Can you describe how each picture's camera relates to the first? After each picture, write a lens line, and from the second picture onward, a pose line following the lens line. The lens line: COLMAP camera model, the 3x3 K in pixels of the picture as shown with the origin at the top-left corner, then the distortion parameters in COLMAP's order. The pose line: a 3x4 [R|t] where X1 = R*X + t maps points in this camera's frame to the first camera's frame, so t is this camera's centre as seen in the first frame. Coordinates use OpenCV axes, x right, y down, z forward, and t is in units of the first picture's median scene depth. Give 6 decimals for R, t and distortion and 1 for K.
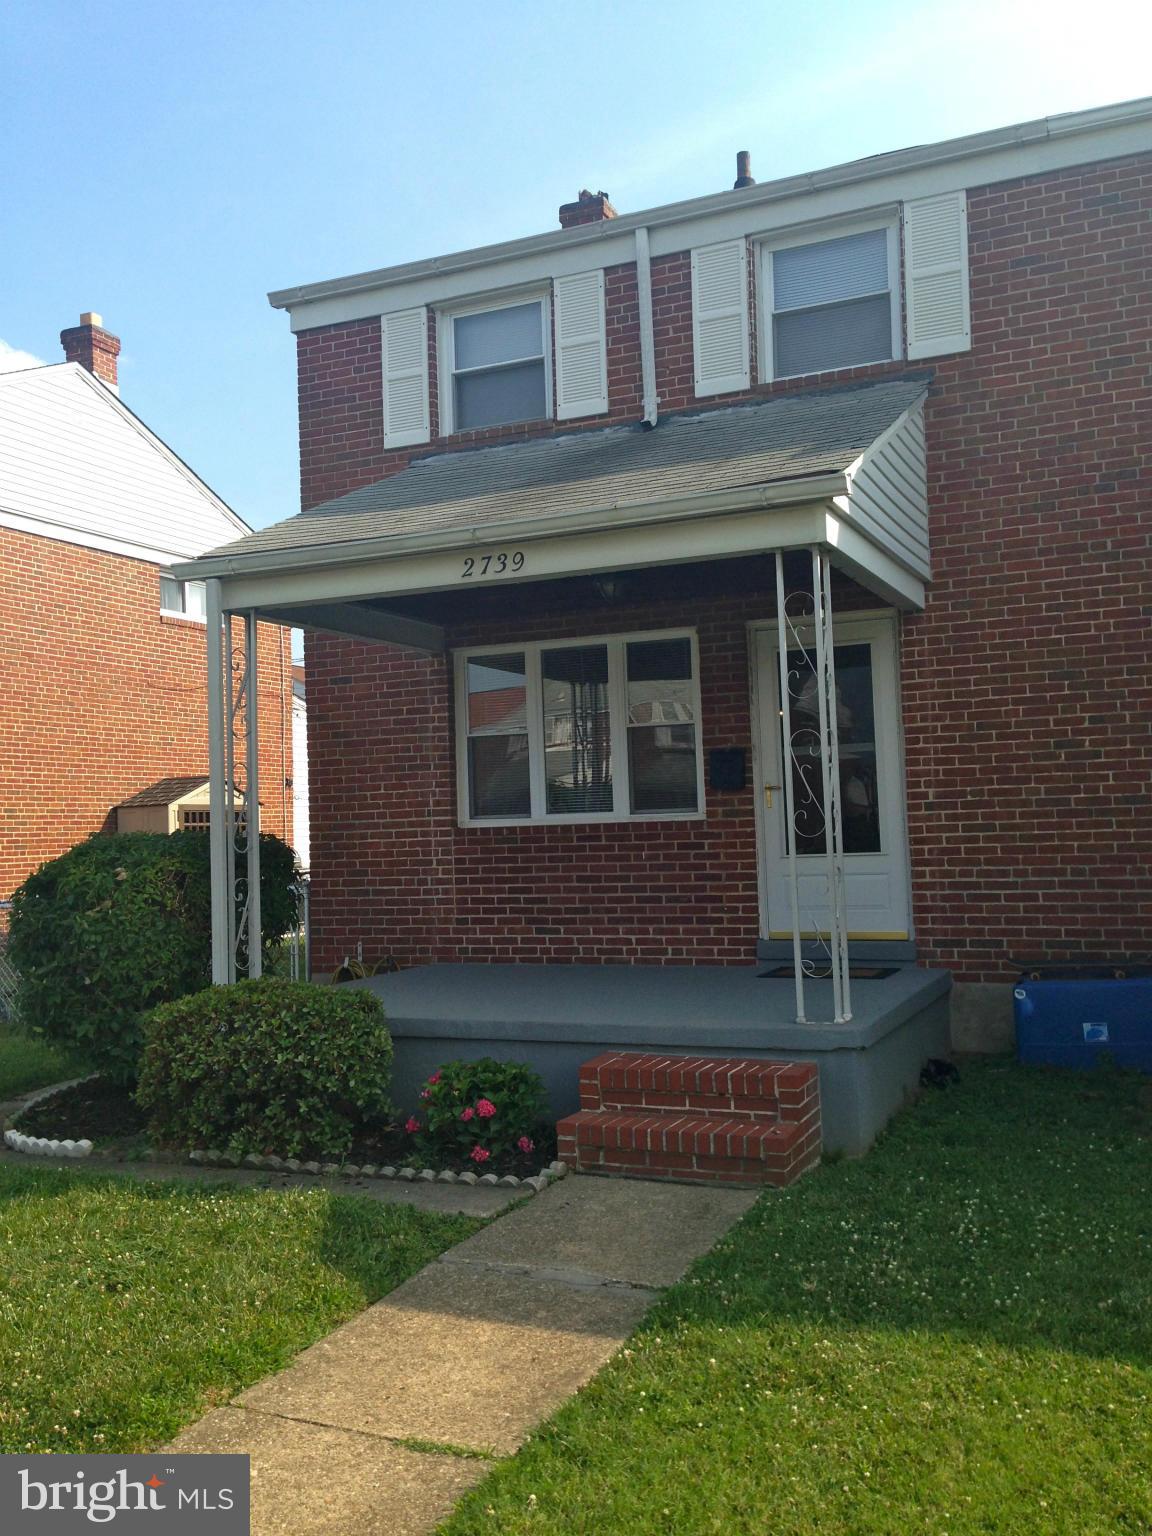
lens RADIAL K [[1421.2, 0, 567.5], [0, 1421.2, 761.9], [0, 0, 1]] dist [0.093251, 0.000000]
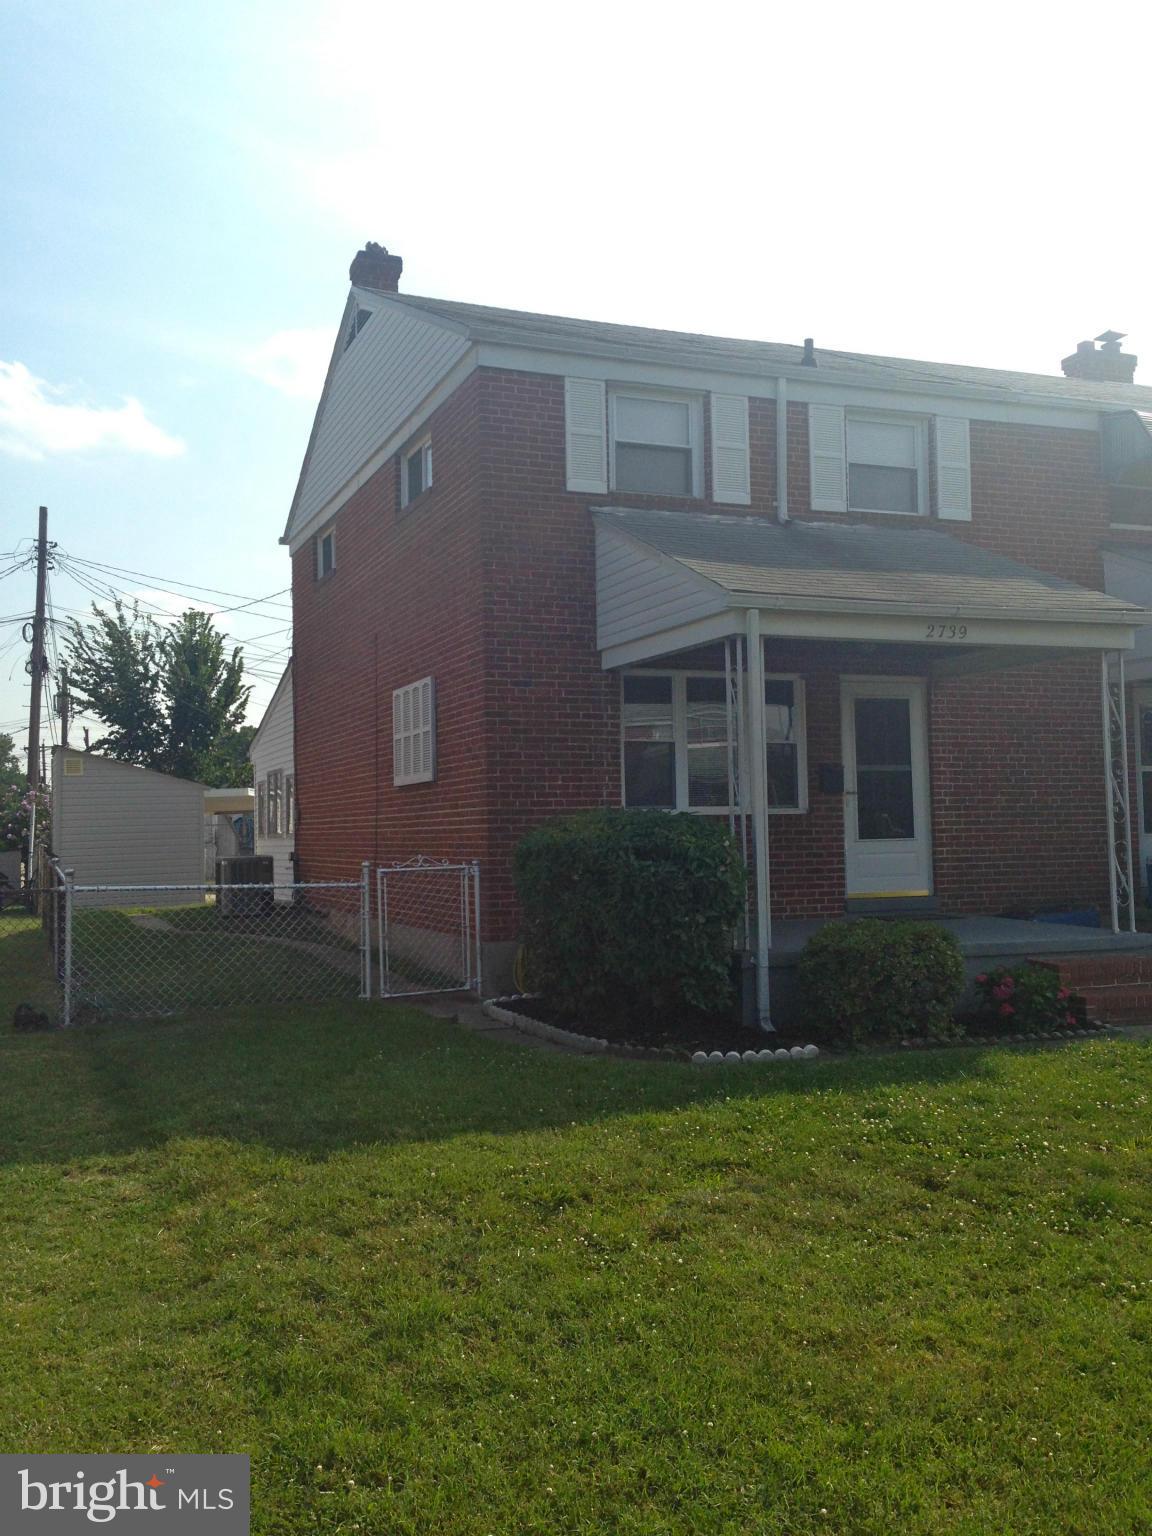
lens RADIAL K [[1421.2, 0, 577.8], [0, 1421.2, 760.4], [0, 0, 1]] dist [0.093251, 0.000000]
pose [[0.691152, 0.054553, 0.720648, -1.060165], [-0.043850, 0.998475, -0.033529, 0.045199], [-0.721378, -0.008427, 0.692490, 0.203247]]
